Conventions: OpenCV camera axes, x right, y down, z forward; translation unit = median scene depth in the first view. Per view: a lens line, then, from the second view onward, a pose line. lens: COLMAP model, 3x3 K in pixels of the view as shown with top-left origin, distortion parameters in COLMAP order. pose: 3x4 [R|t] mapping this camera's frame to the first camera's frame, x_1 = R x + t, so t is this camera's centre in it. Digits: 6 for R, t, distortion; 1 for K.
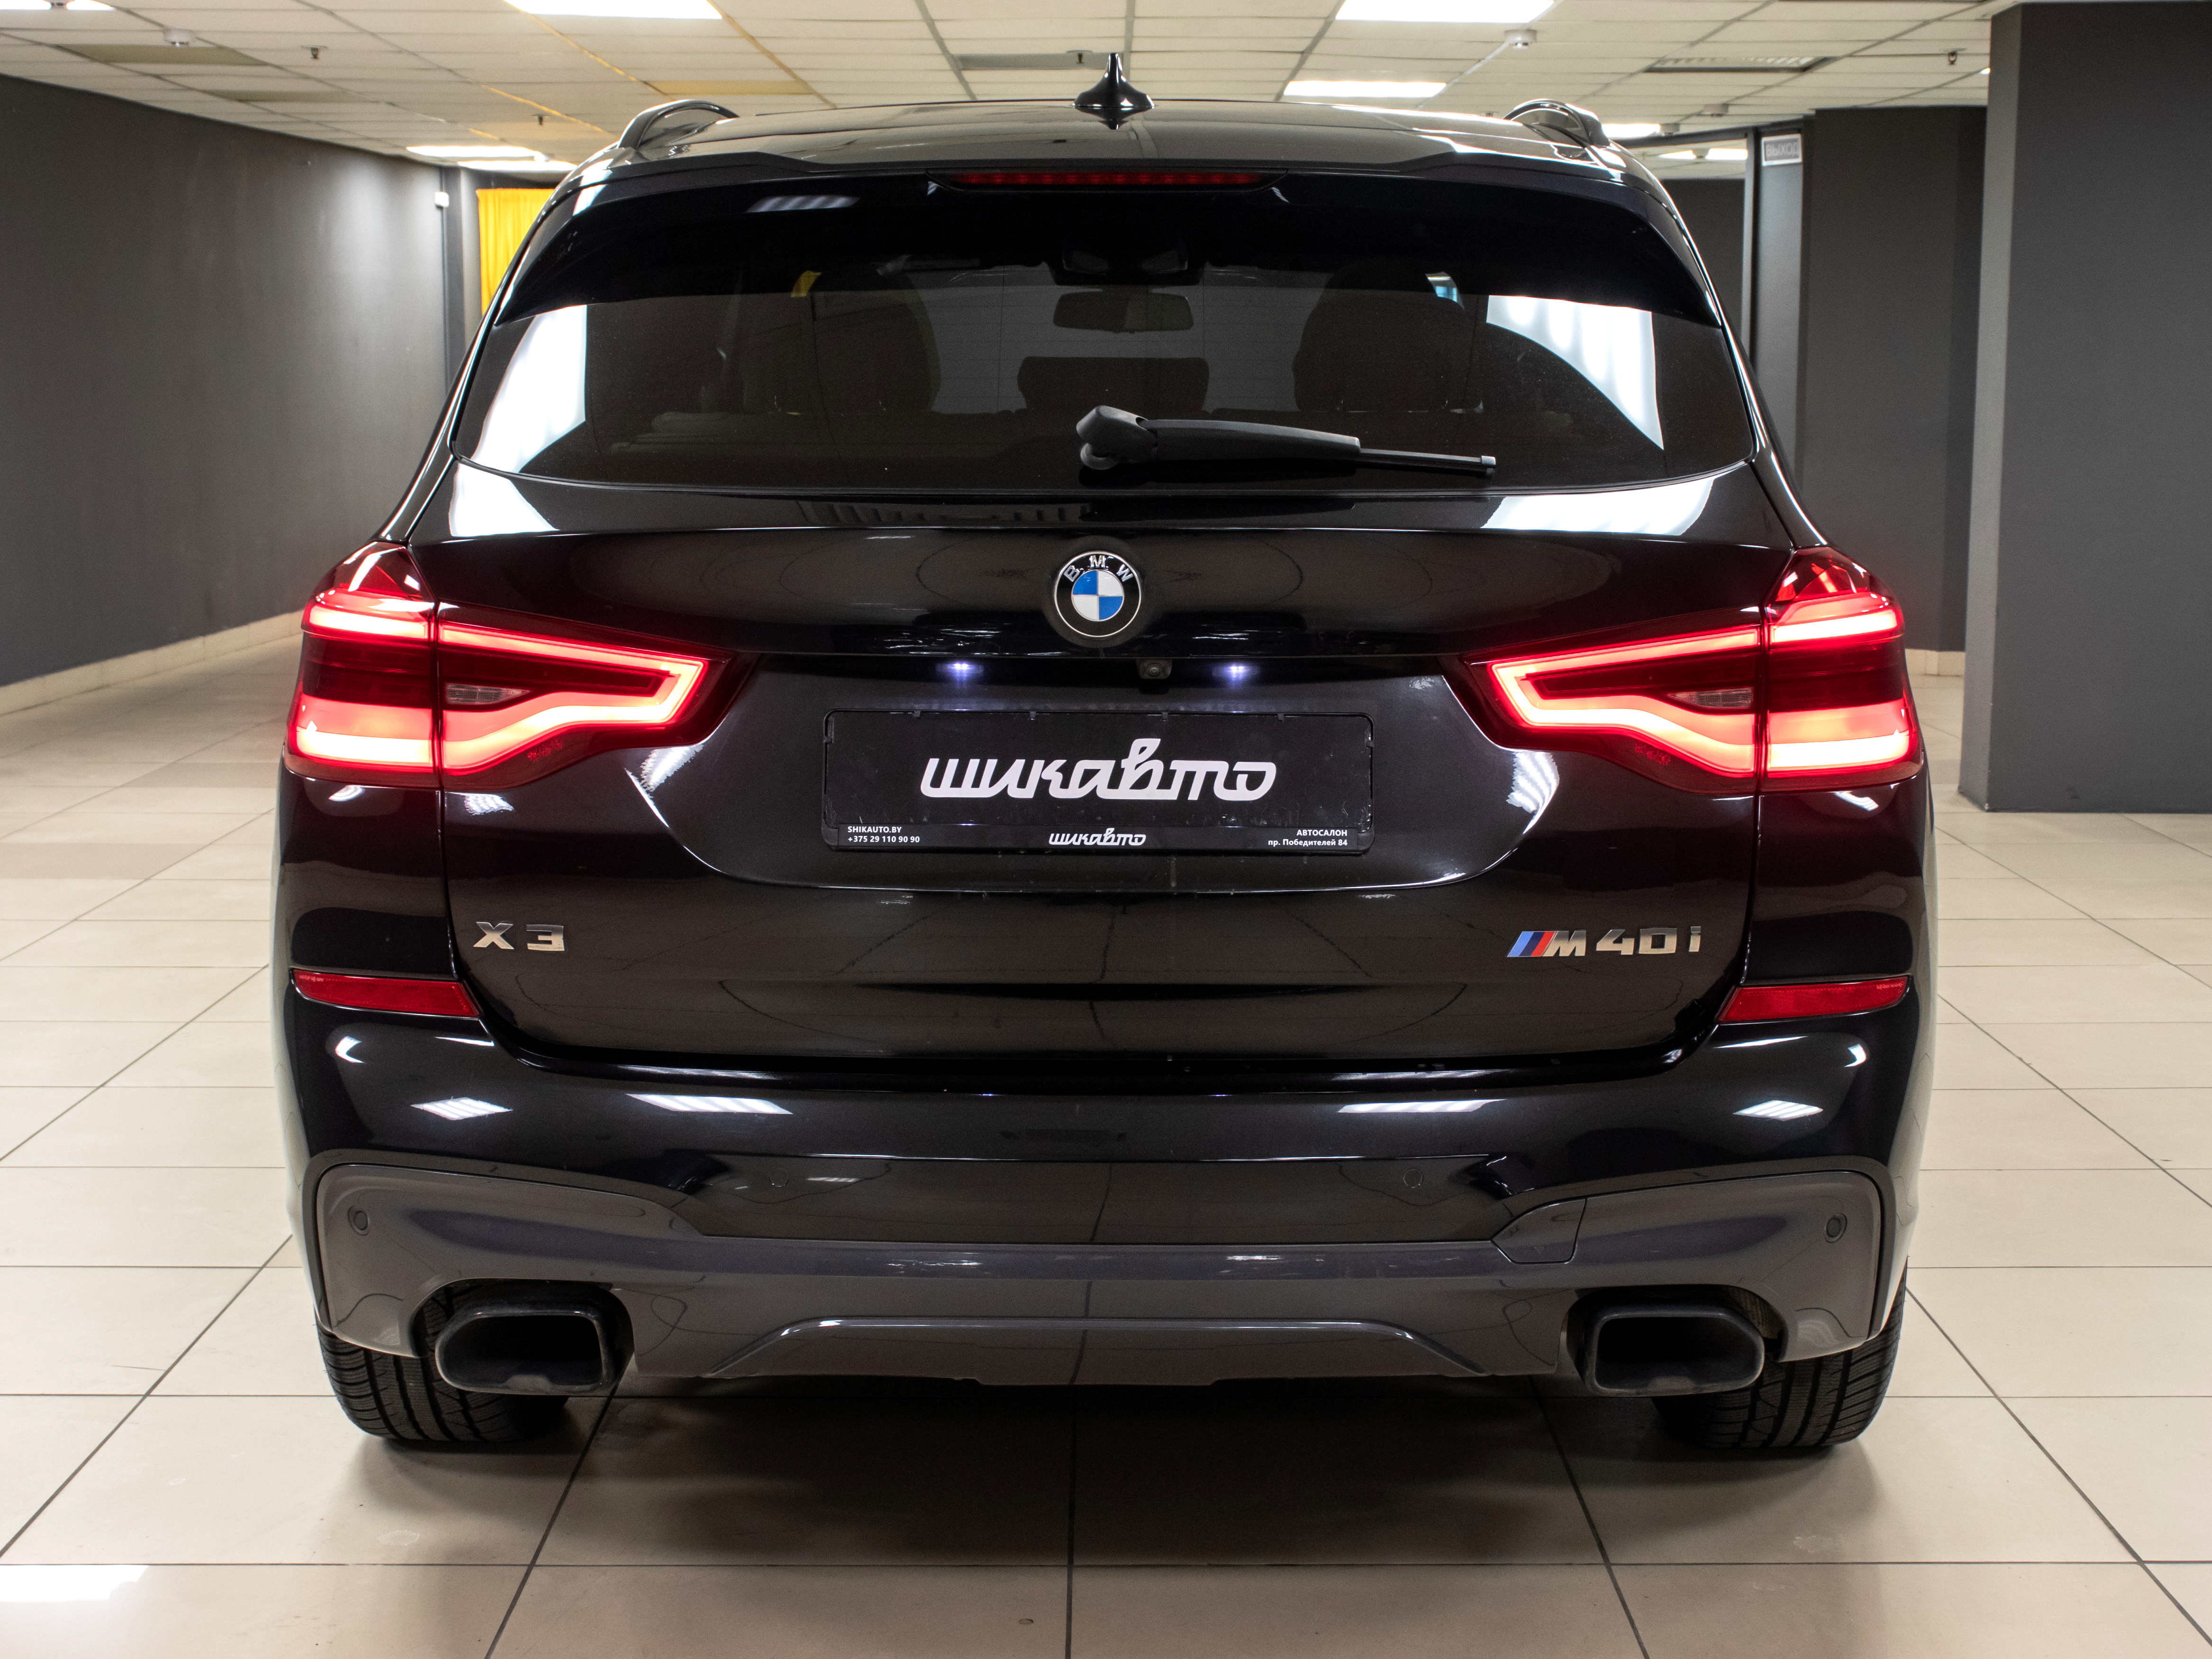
lens RADIAL K [[3235.1, 0, 1134.1], [0, 3235.1, 788.5], [0, 0, 1]] dist [-0.039237, 0.152018]
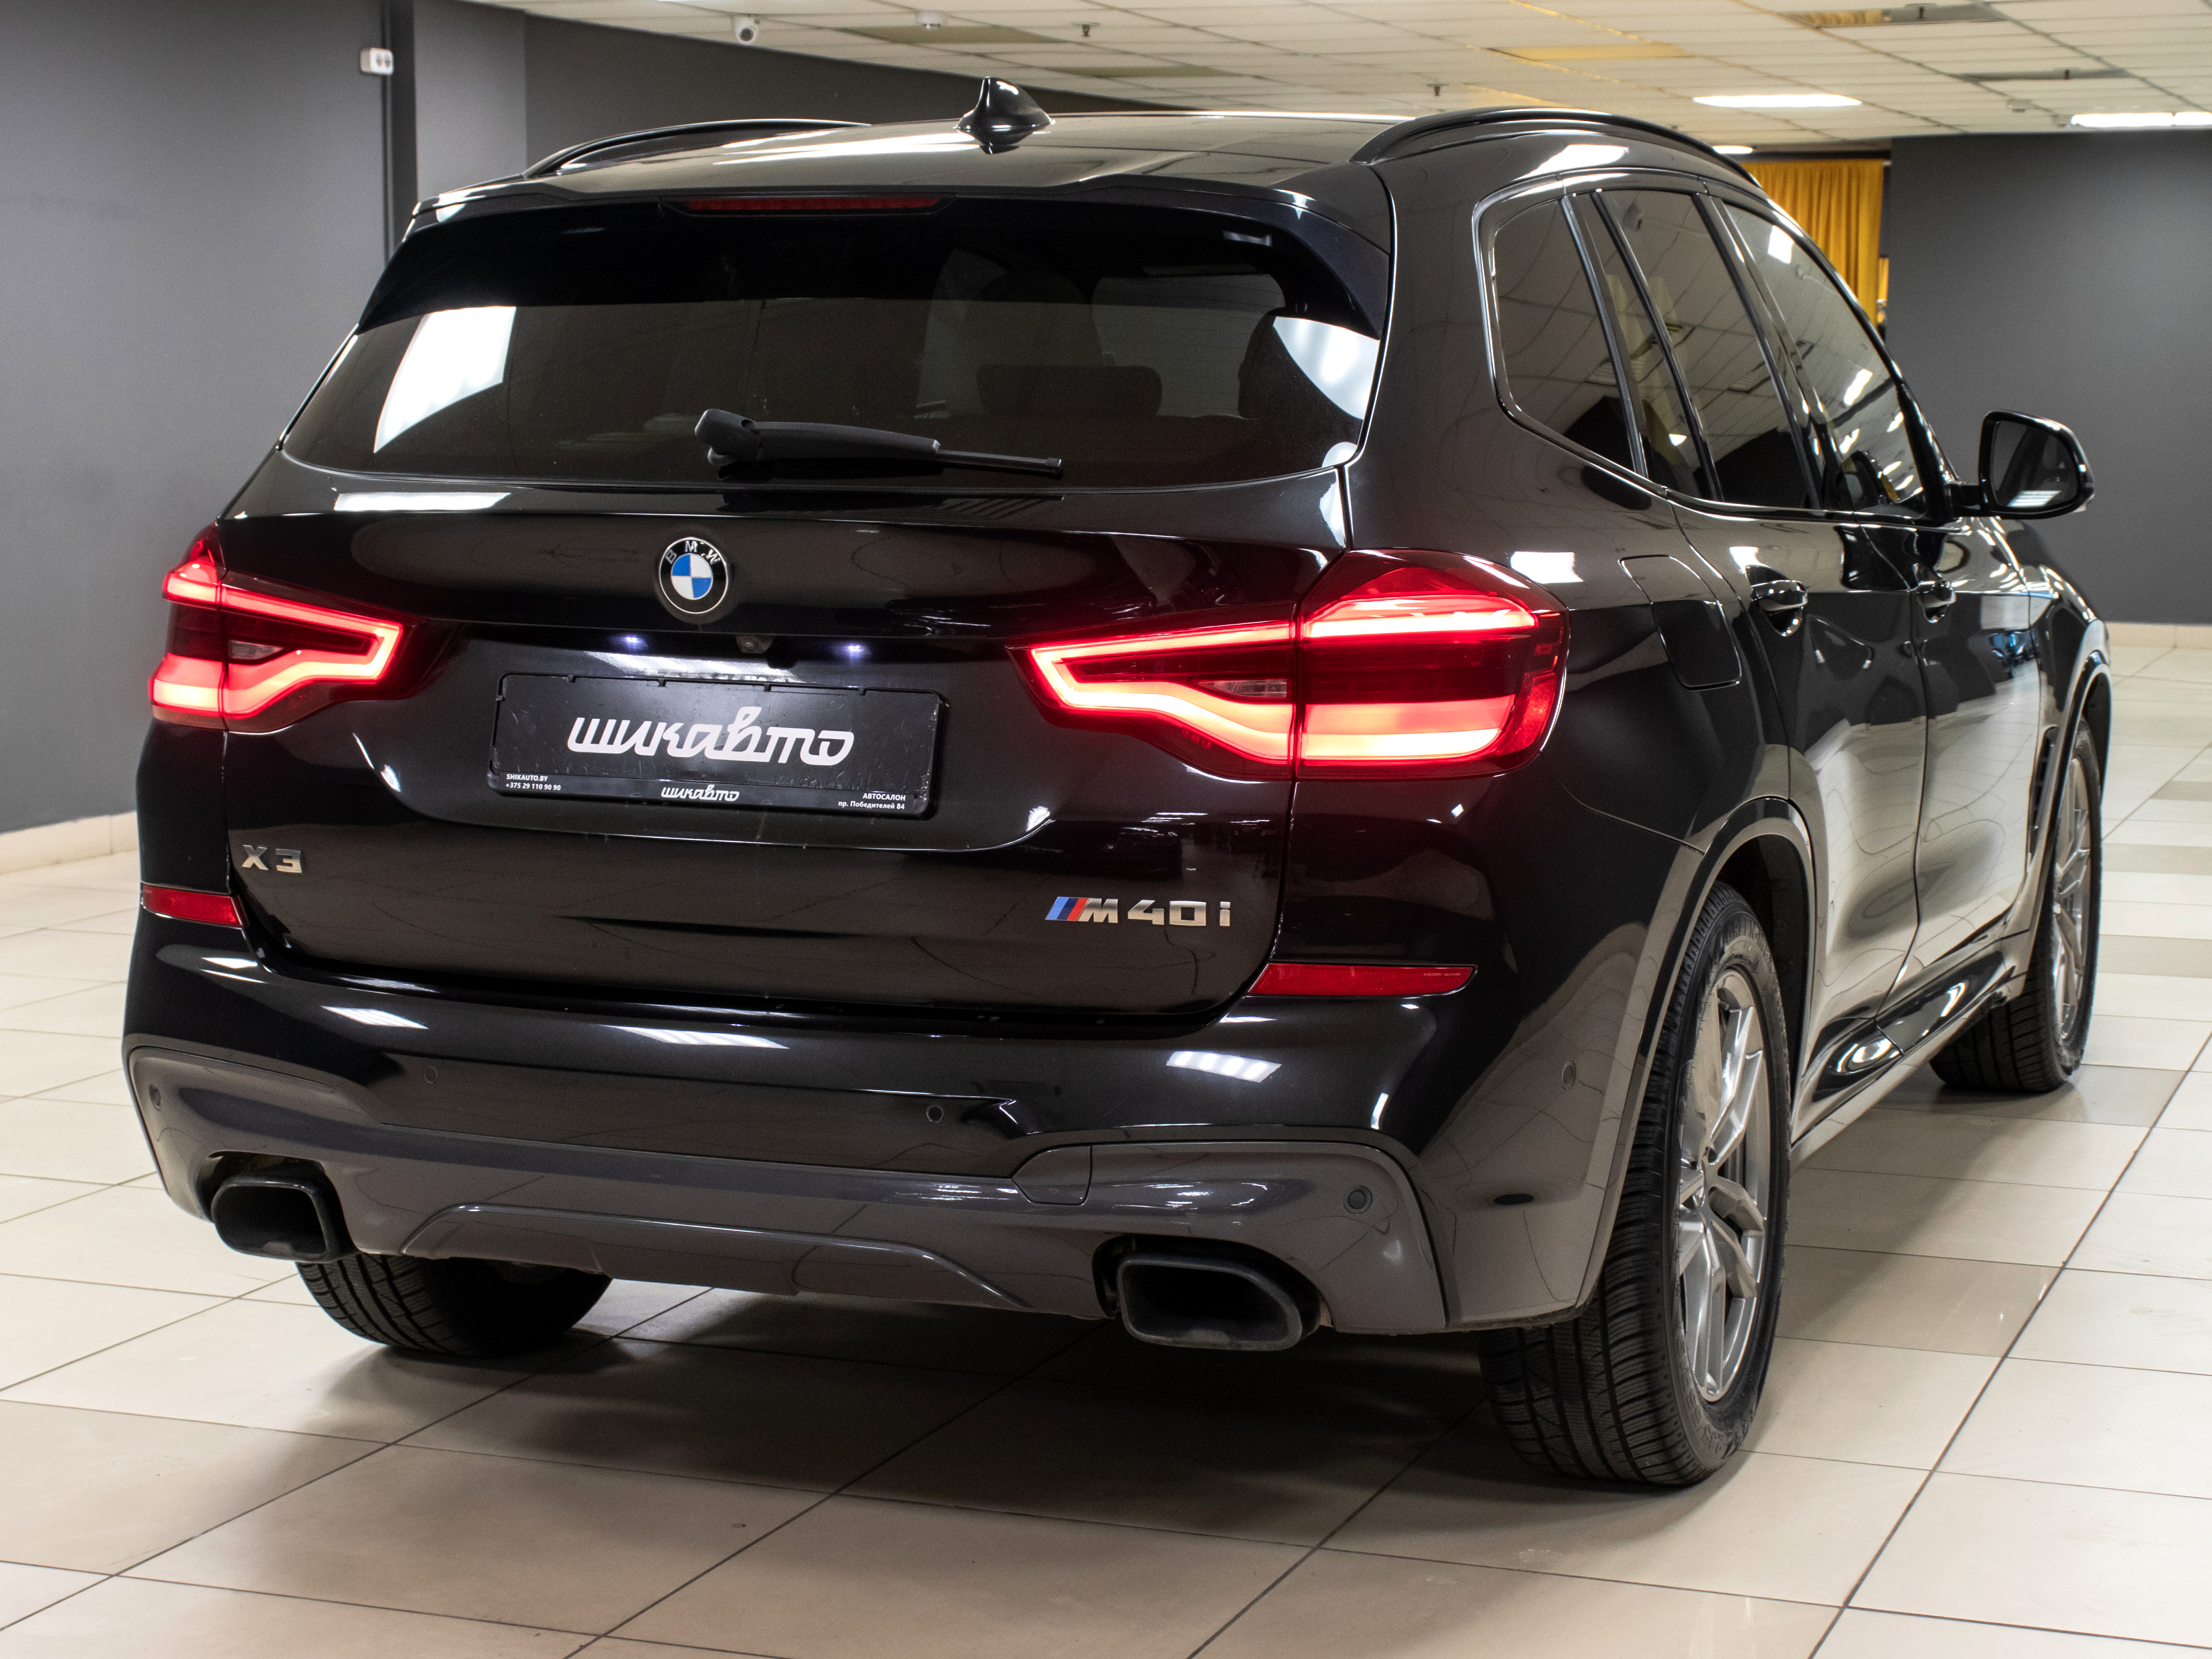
lens RADIAL K [[4025.8, 0, 1106.0], [0, 4025.8, 829.5], [0, 0, 1]] dist [0.034707, -0.061345]
pose [[0.934262, 0.044813, -0.353761, 0.613344], [-0.050622, 0.998692, -0.007182, 0.030660], [0.352977, 0.024618, 0.935308, -0.257438]]
